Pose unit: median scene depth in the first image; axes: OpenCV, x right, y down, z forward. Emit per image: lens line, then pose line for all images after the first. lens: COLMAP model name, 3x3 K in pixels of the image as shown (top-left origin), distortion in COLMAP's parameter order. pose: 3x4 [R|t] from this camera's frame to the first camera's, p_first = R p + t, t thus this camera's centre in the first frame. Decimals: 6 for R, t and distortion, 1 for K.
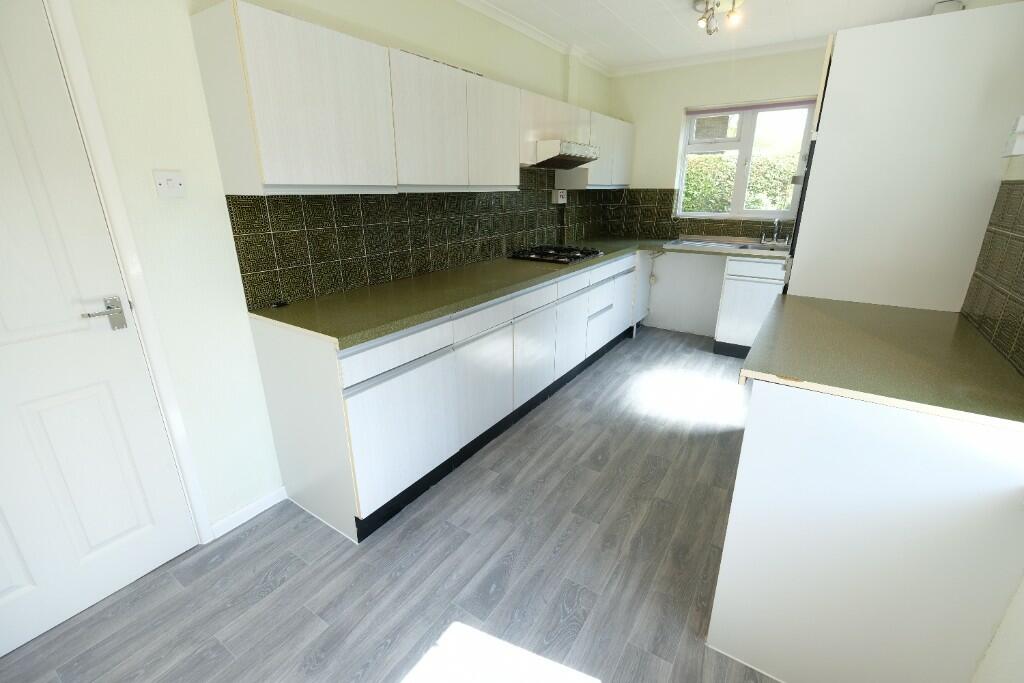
lens RADIAL K [[441.0, 0, 522.6], [0, 441.0, 332.1], [0, 0, 1]] dist [-0.000258, -0.000014]
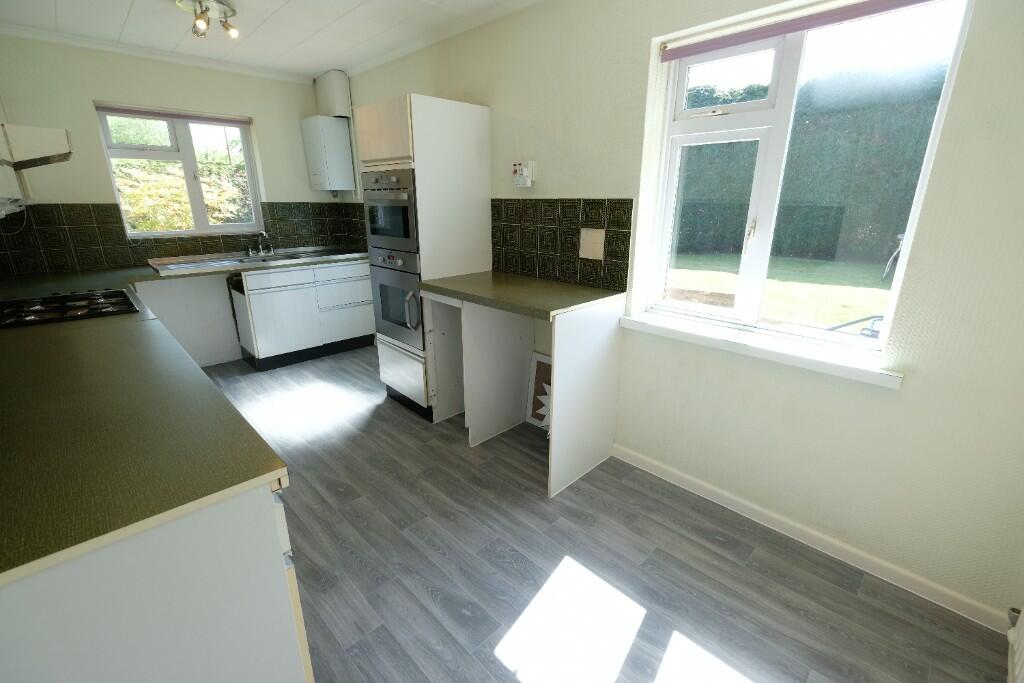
lens RADIAL K [[451.6, 0, 499.7], [0, 451.6, 327.9], [0, 0, 1]] dist [0.000972, 0.000072]
pose [[0.230352, -0.269787, 0.934962, -0.589111], [0.308724, 0.931426, 0.192704, -0.121541], [-0.922837, 0.244256, 0.297845, 0.355065]]
